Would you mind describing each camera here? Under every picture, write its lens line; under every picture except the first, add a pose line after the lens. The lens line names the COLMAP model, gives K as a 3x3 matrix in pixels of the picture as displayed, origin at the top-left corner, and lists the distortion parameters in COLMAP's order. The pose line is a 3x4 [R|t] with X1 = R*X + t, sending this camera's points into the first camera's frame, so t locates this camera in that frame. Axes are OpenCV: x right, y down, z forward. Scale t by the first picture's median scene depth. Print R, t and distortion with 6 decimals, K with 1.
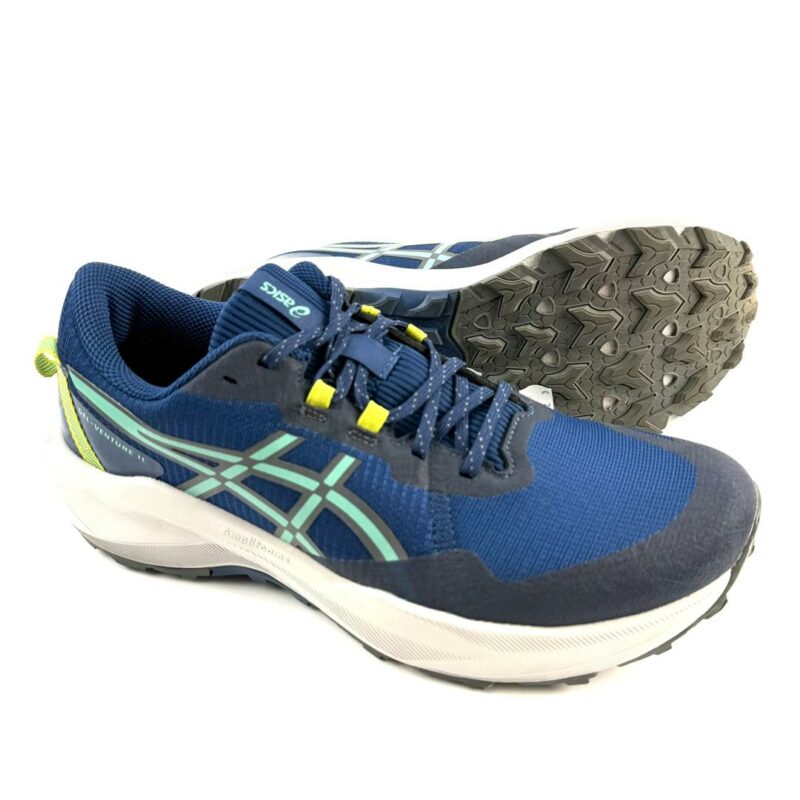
lens RADIAL K [[731.7, 0, 400.0], [0, 731.7, 400.0], [0, 0, 1]] dist [0.156719, -0.399765]
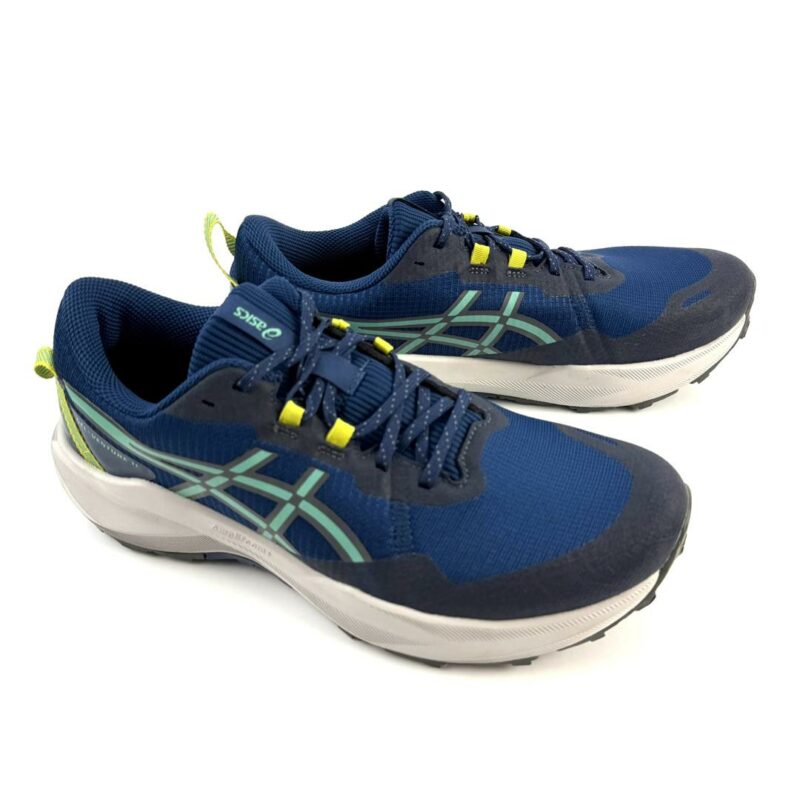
lens RADIAL K [[731.7, 0, 400.0], [0, 731.7, 400.0], [0, 0, 1]] dist [0.156719, -0.399765]
pose [[0.999652, -0.008499, -0.024993, 0.080077], [0.011845, 0.990513, 0.136911, -0.173783], [0.023592, -0.137159, 0.990268, -0.079433]]
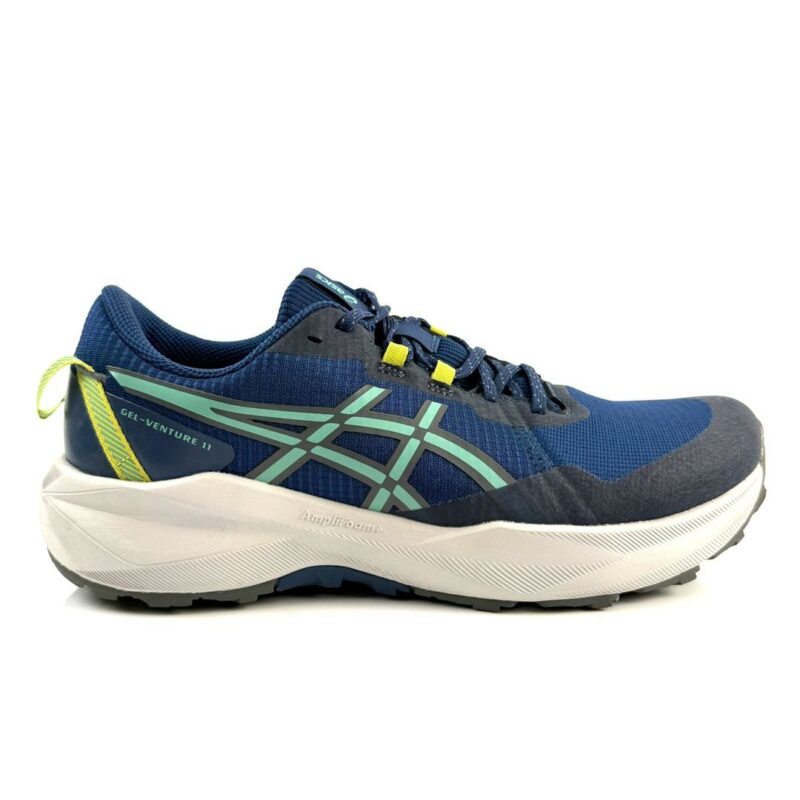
lens RADIAL K [[731.7, 0, 400.0], [0, 731.7, 400.0], [0, 0, 1]] dist [0.156719, -0.399765]
pose [[0.932412, -0.057645, 0.356771, -0.475102], [0.192417, 0.914825, -0.355063, 0.422607], [-0.305915, 0.399714, 0.864086, 0.111127]]
